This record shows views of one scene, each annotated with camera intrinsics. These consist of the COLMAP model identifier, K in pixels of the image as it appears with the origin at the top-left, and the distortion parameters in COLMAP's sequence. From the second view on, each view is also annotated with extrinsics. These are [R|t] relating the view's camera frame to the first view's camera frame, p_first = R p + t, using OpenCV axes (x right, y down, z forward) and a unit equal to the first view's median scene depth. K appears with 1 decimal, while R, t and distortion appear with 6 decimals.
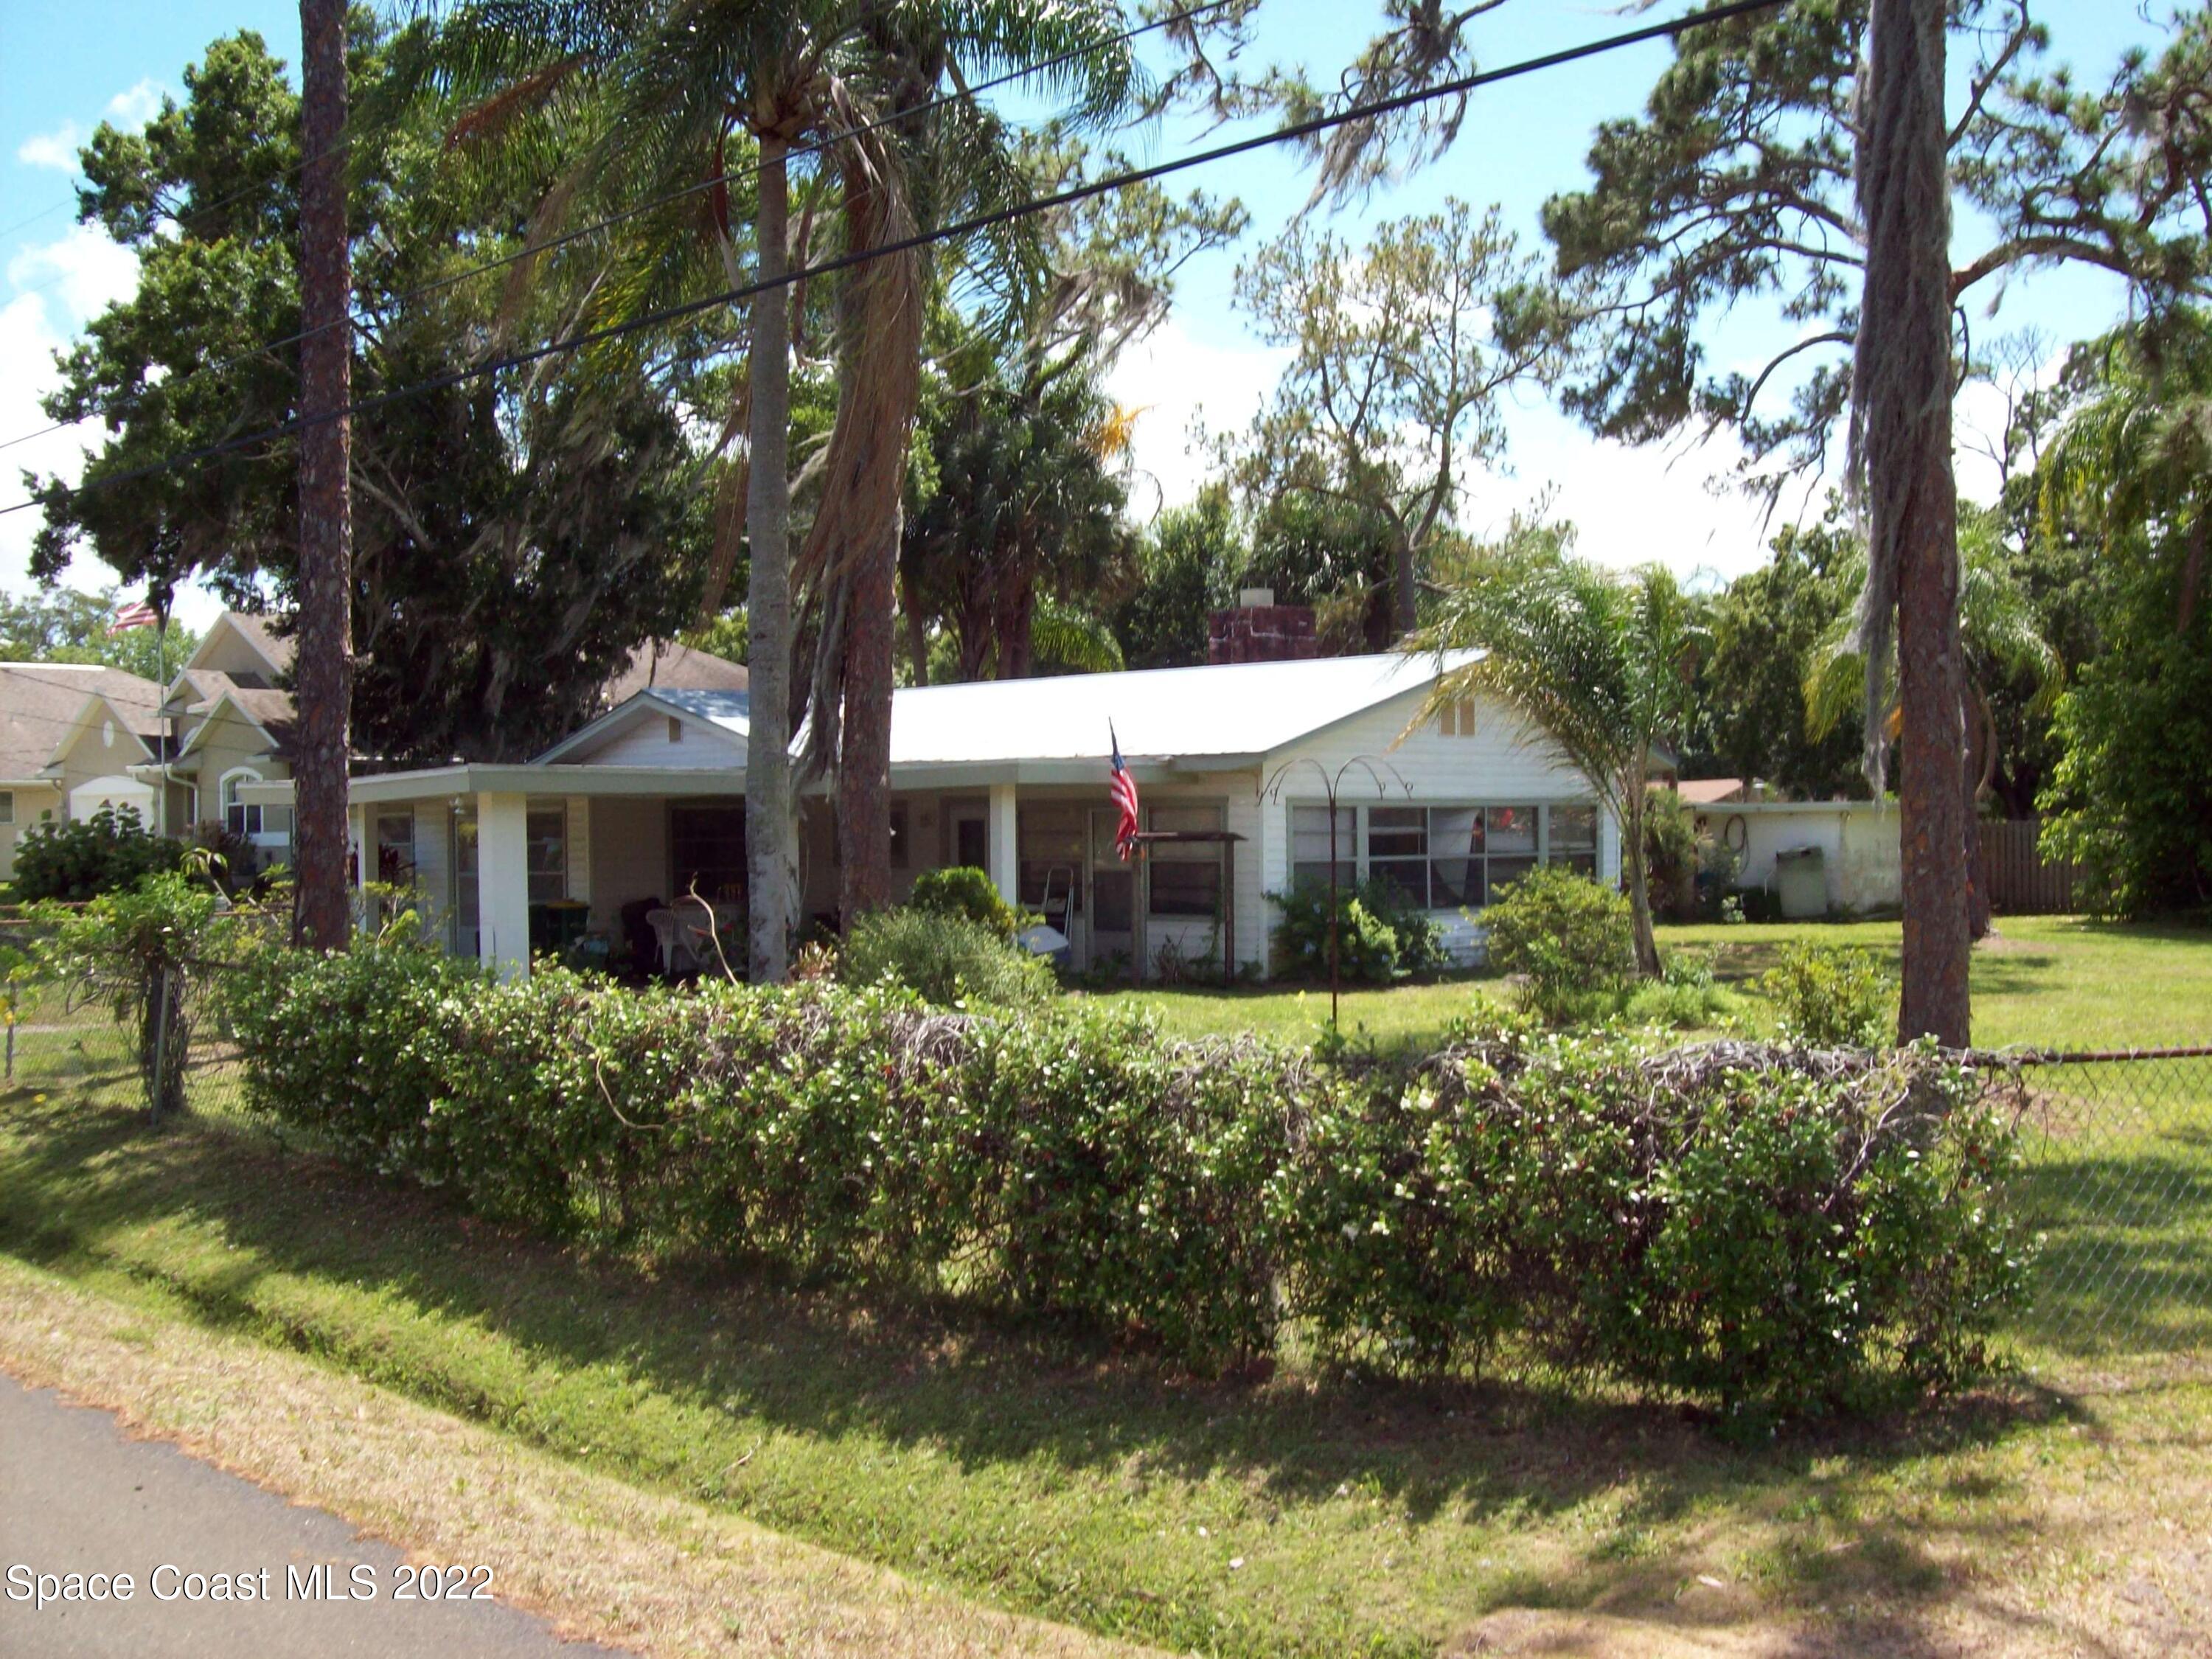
lens RADIAL K [[2328.2, 0, 1106.0], [0, 2328.2, 829.5], [0, 0, 1]] dist [-0.106325, 0.061195]
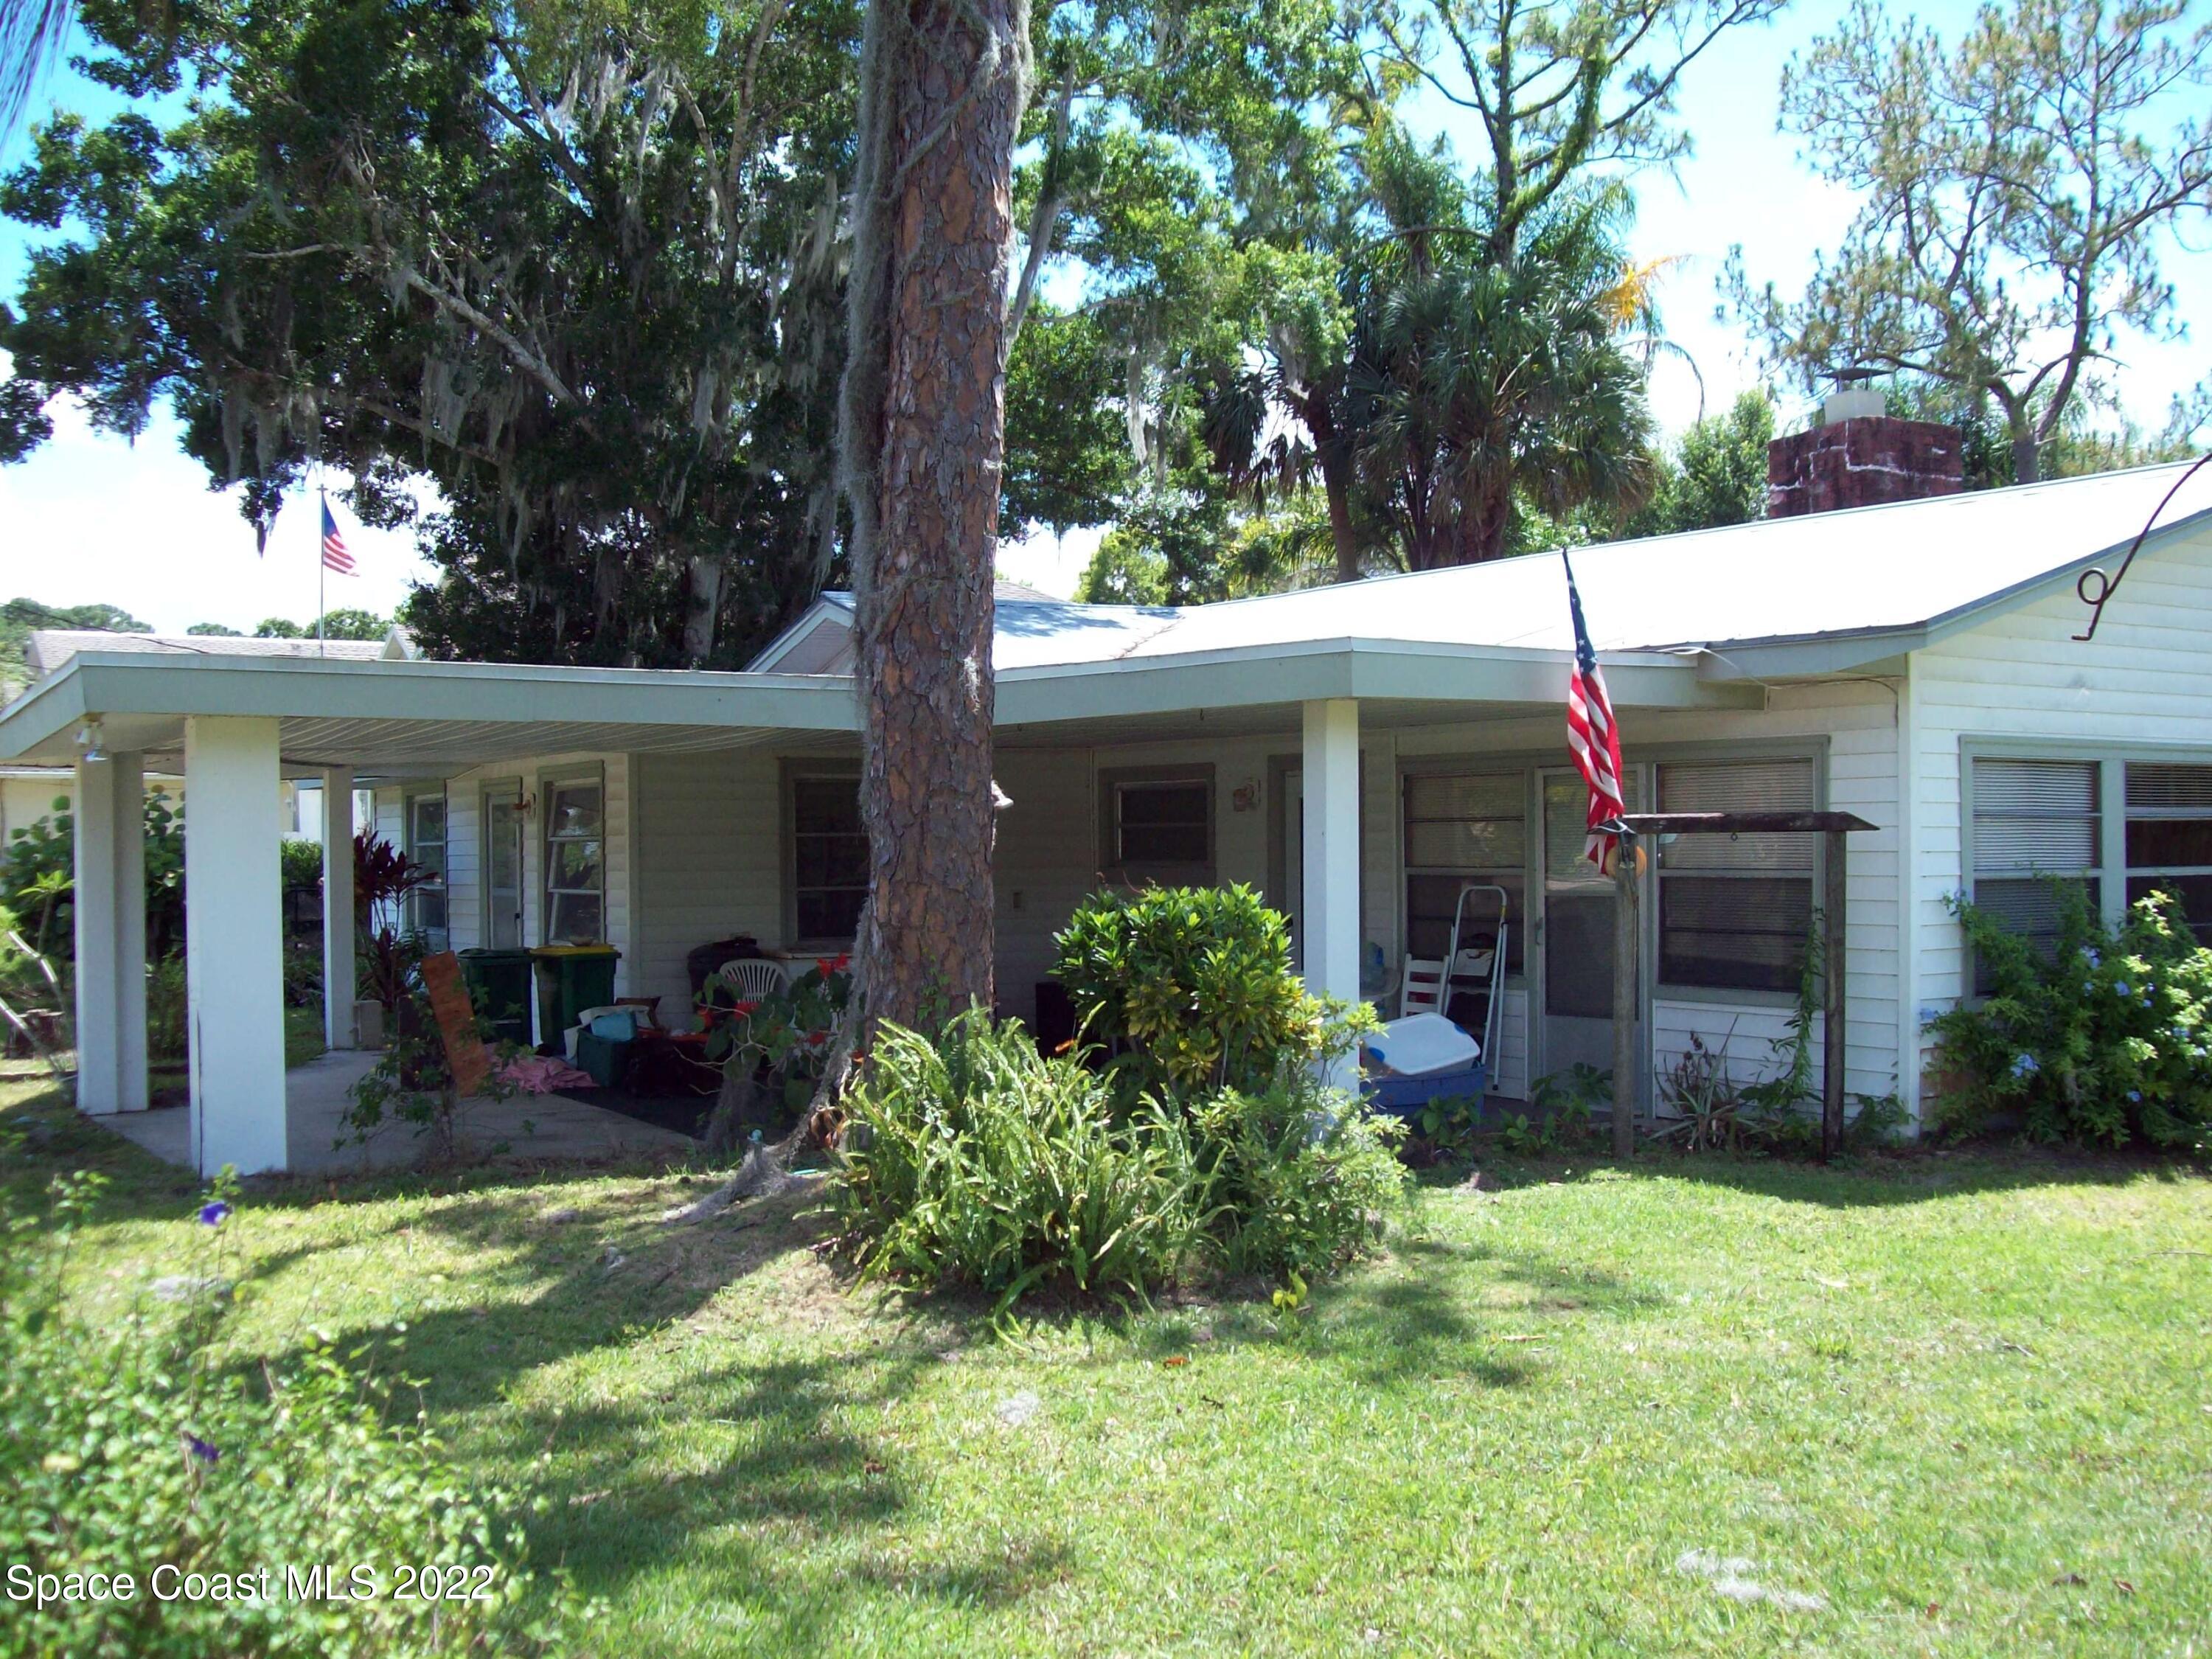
lens RADIAL K [[2328.2, 0, 1106.0], [0, 2328.2, 829.5], [0, 0, 1]] dist [-0.106325, 0.061195]
pose [[0.975355, -0.000254, -0.220642, 0.006450], [-0.000965, 0.999985, -0.005419, 0.003434], [0.220640, 0.005499, 0.975340, 0.251719]]
